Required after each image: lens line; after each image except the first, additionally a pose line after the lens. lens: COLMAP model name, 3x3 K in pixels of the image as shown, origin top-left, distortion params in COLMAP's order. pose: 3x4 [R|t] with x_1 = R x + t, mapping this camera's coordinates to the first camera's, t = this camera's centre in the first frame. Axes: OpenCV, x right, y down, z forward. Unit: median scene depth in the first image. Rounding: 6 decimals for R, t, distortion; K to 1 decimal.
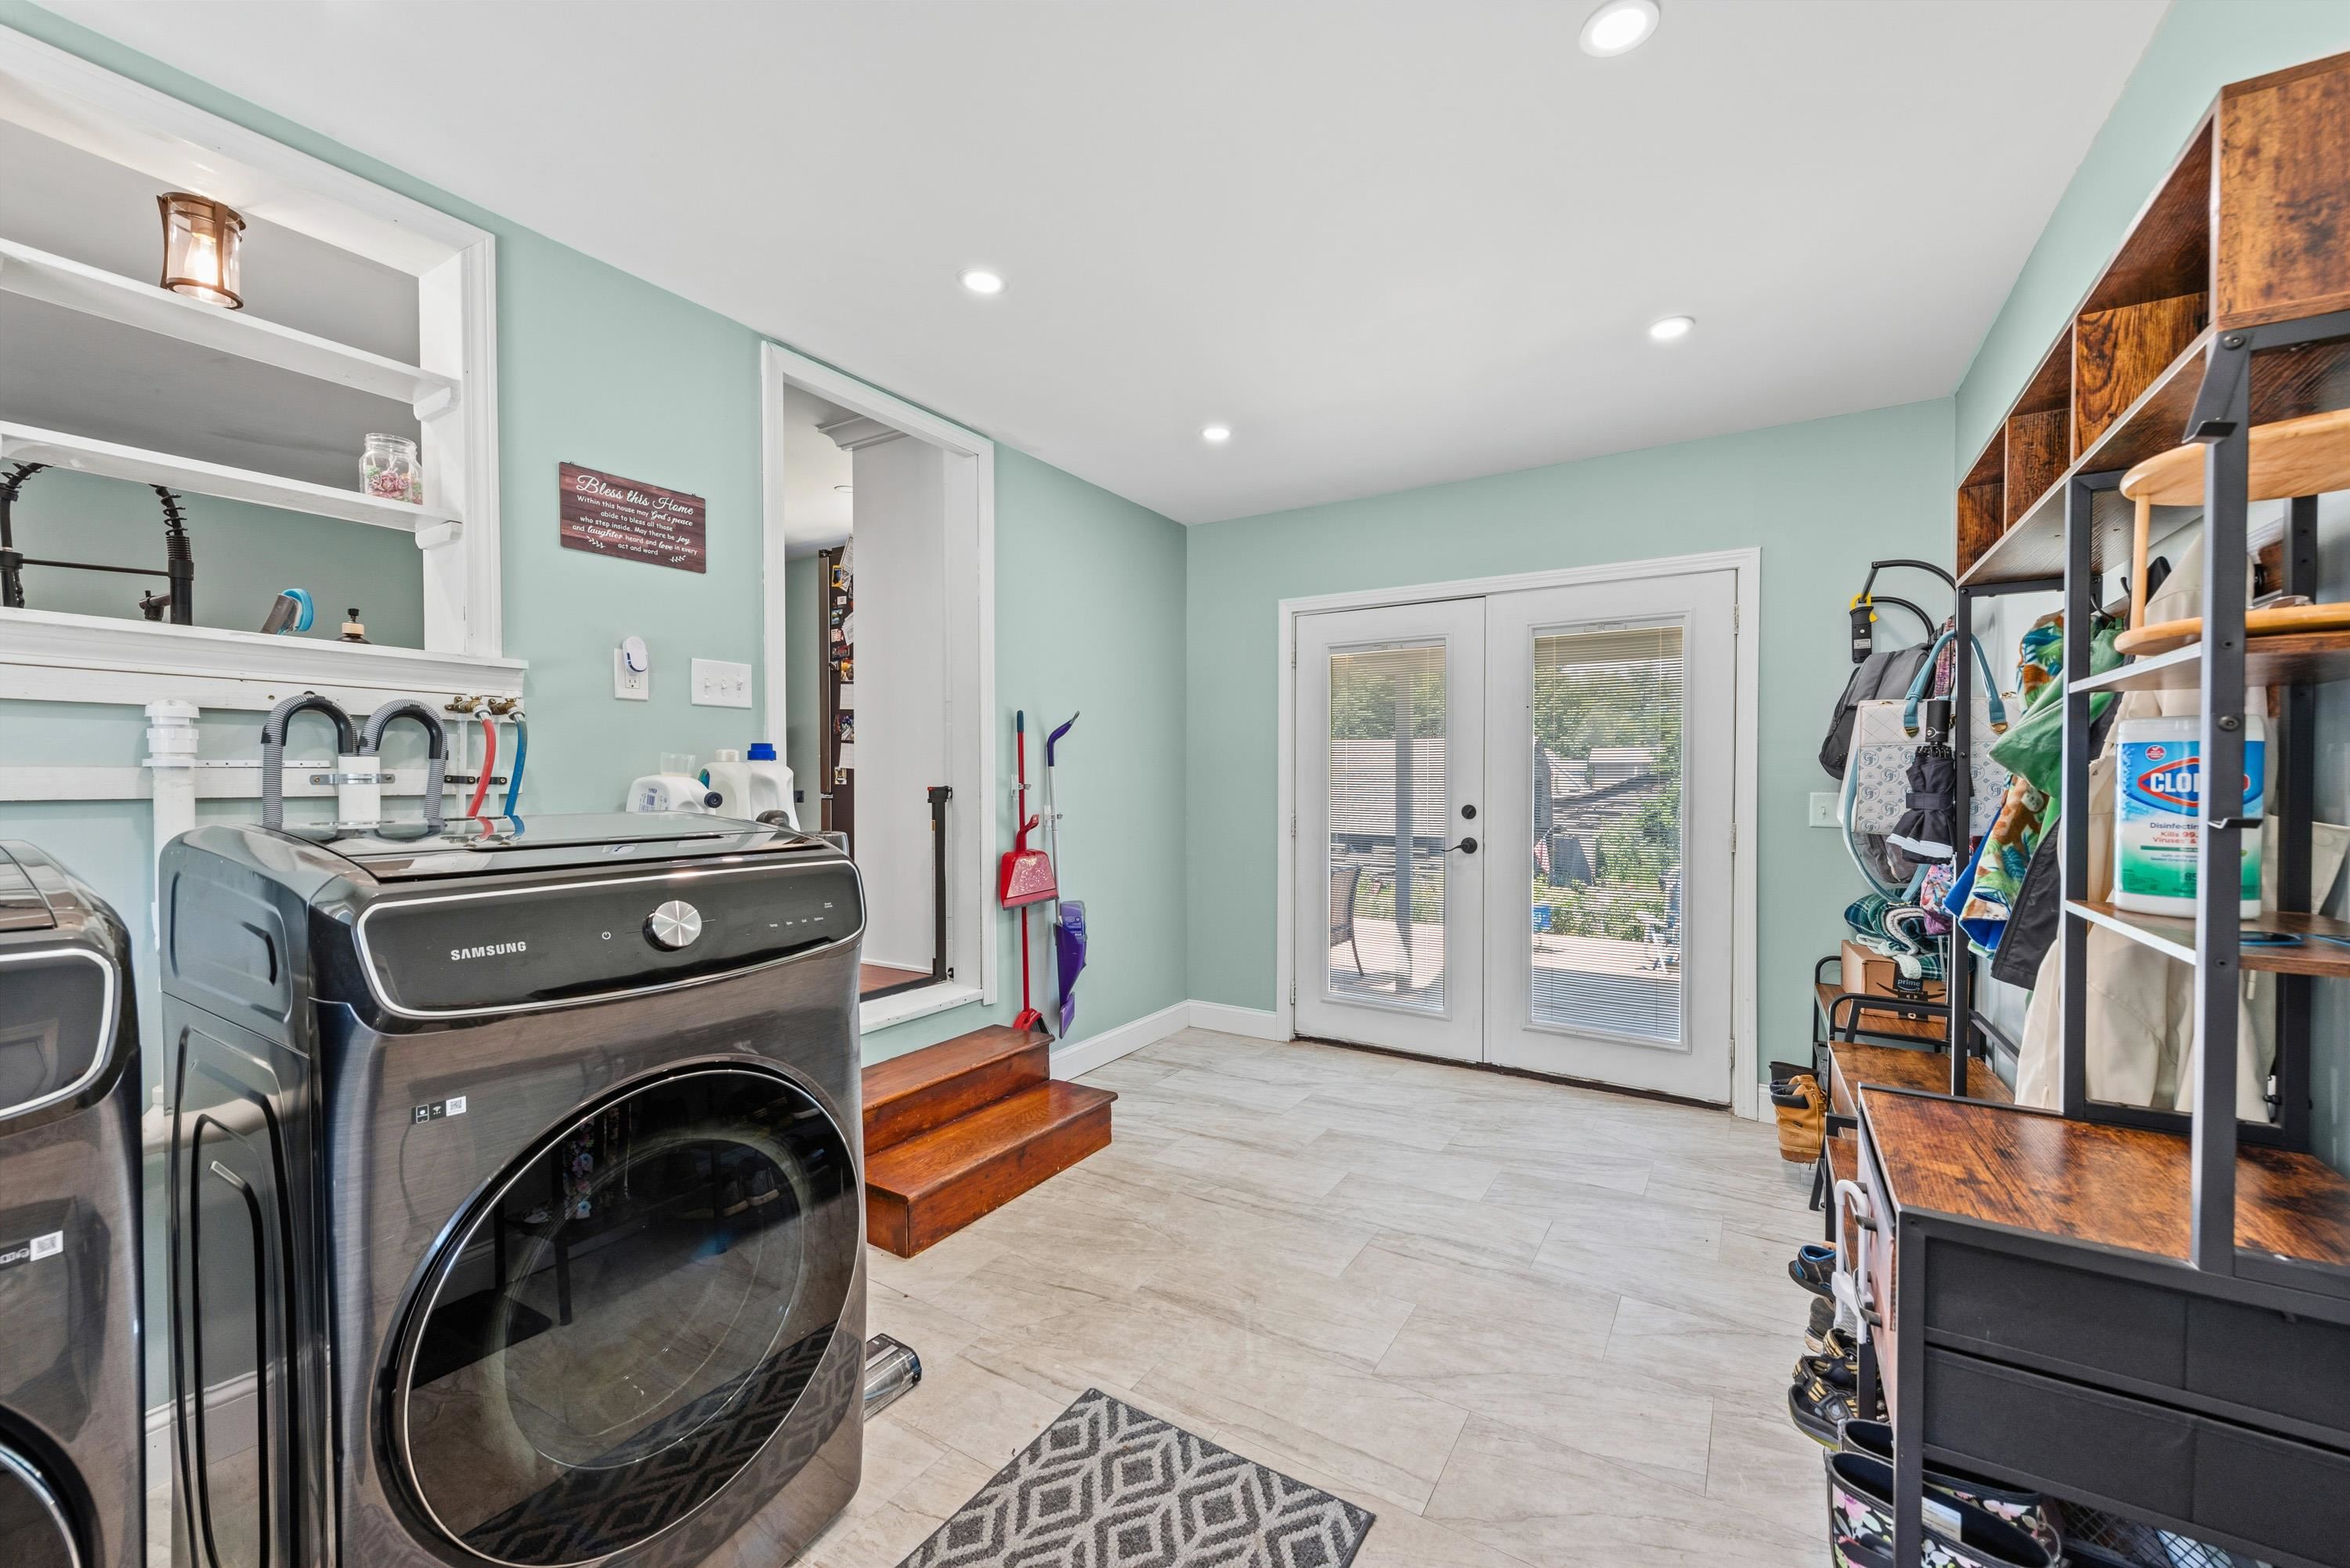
lens RADIAL K [[922.1, 0, 1184.0], [0, 922.1, 791.9], [0, 0, 1]] dist [0.008884, -0.003069]
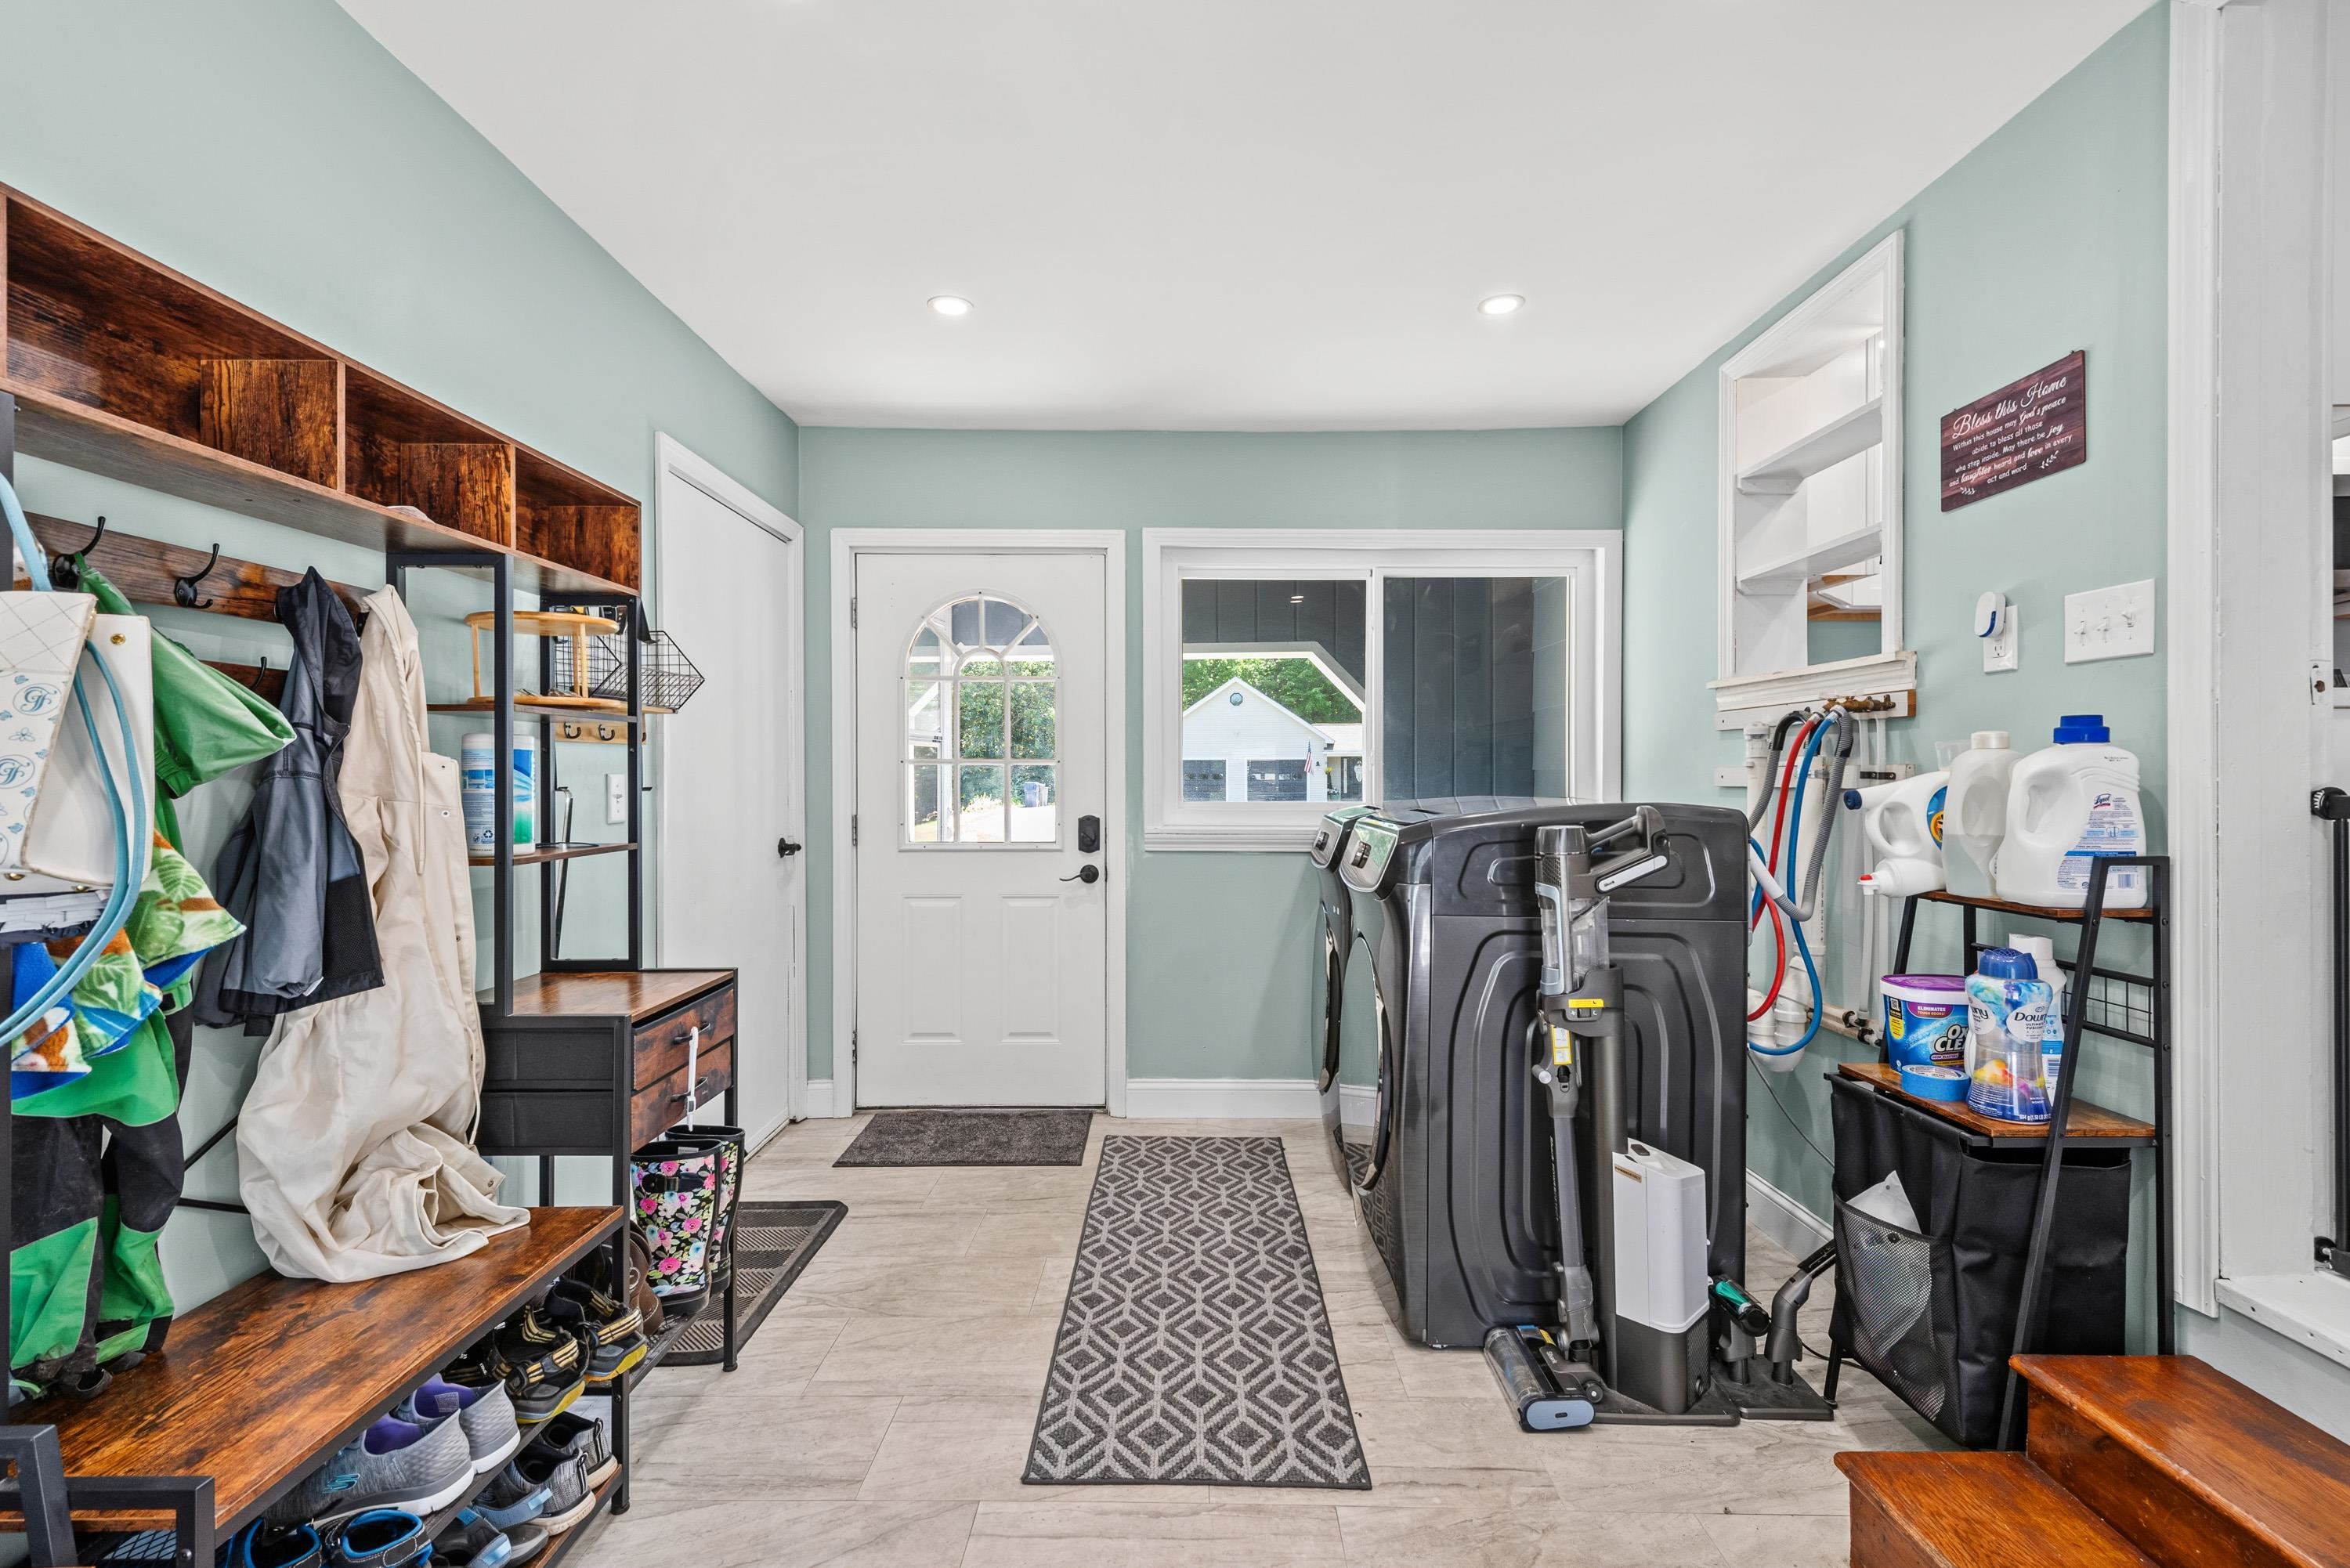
lens RADIAL K [[1056.5, 0, 1181.7], [0, 1056.5, 777.1], [0, 0, 1]] dist [-0.000817, -0.000083]
pose [[-0.853522, -0.002077, -0.521052, 0.517346], [-0.012730, 0.999777, 0.016868, -0.019987], [0.520901, 0.021030, -0.853358, 1.608476]]
